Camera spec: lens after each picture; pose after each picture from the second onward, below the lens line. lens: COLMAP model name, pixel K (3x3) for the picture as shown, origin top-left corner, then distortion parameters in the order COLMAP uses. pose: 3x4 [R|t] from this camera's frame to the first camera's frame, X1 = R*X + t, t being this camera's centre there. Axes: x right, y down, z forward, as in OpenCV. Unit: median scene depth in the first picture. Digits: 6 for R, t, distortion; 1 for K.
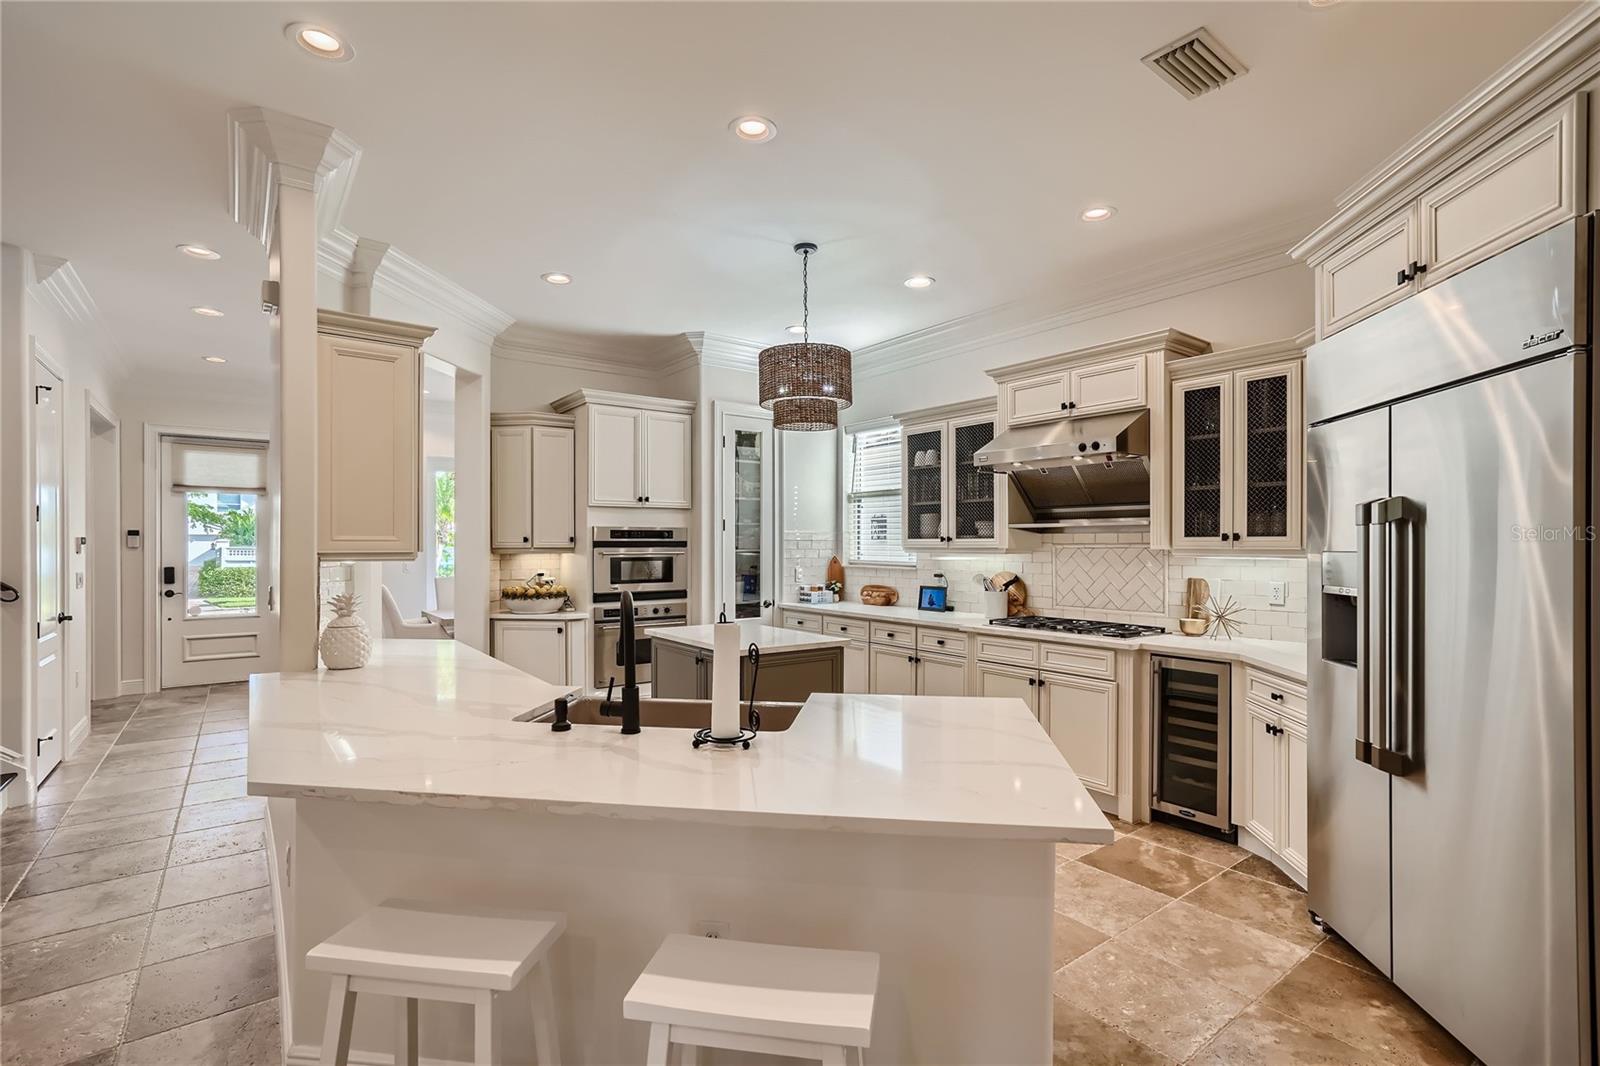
lens RADIAL K [[732.8, 0, 794.3], [0, 732.8, 539.1], [0, 0, 1]] dist [-0.000381, 0.004120]
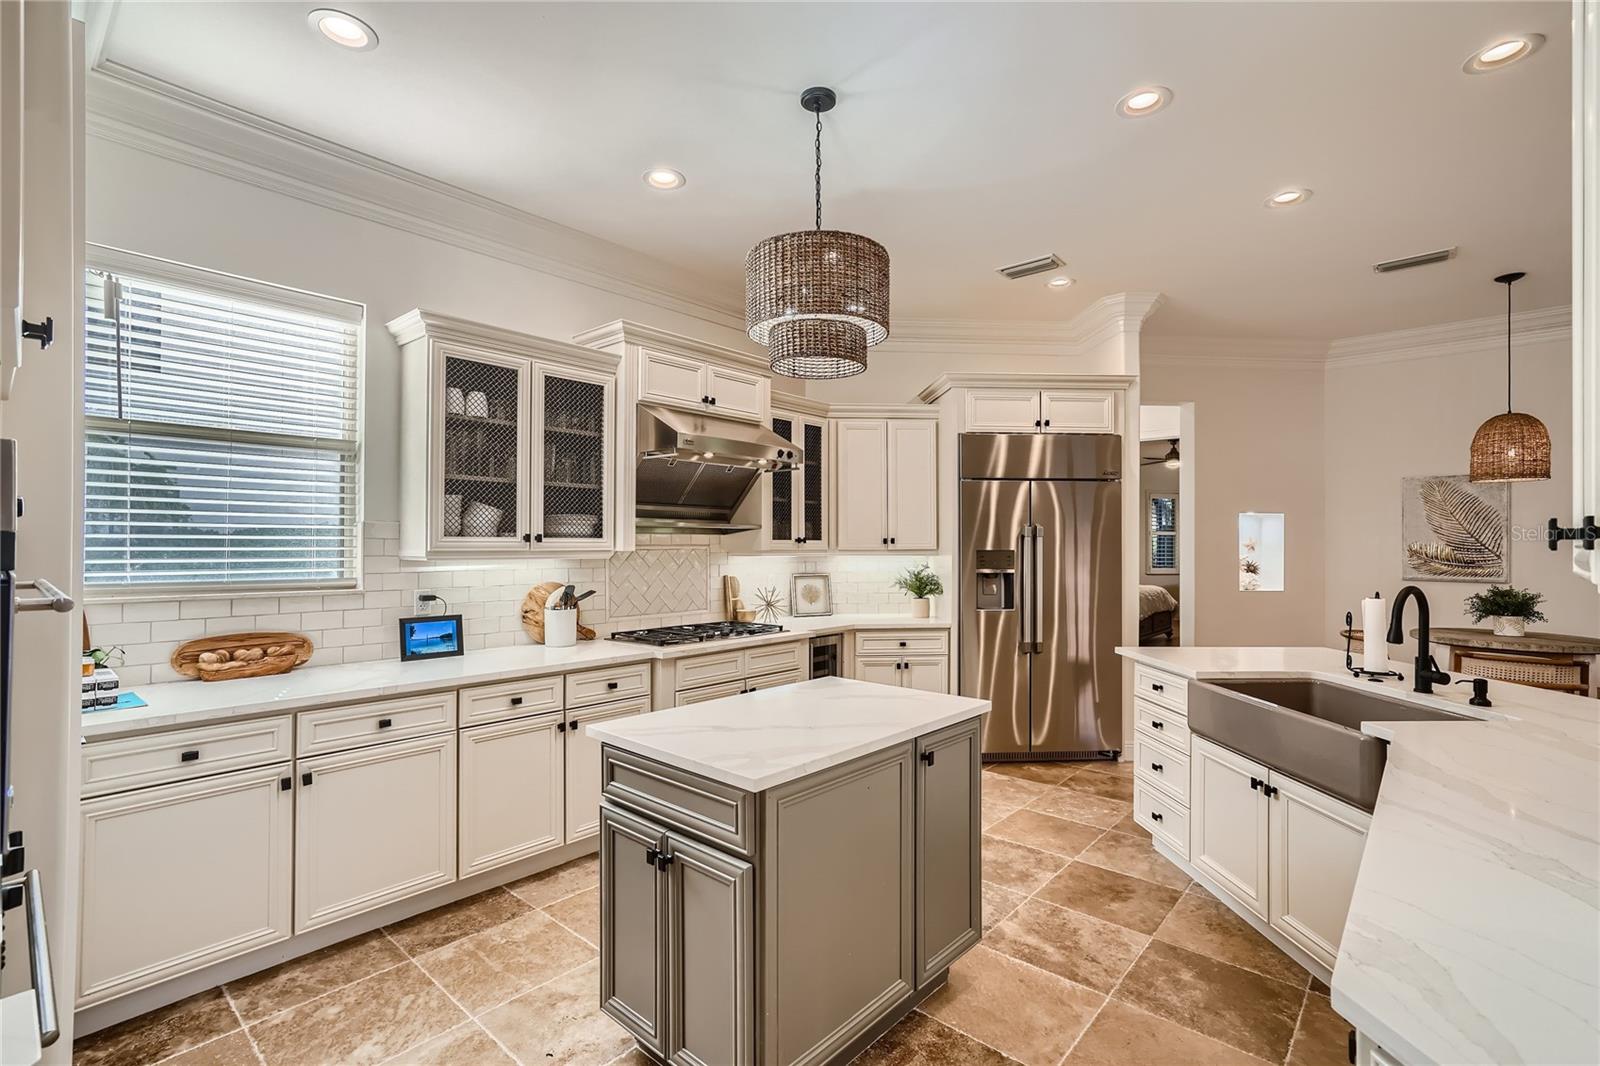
lens RADIAL K [[732.8, 0, 799.2], [0, 732.8, 541.5], [0, 0, 1]] dist [-0.000381, 0.004120]
pose [[-0.191719, 0.002511, 0.981447, -0.521184], [-0.010348, 0.999936, -0.004580, 0.003536], [-0.981395, -0.011034, -0.191681, 0.948342]]
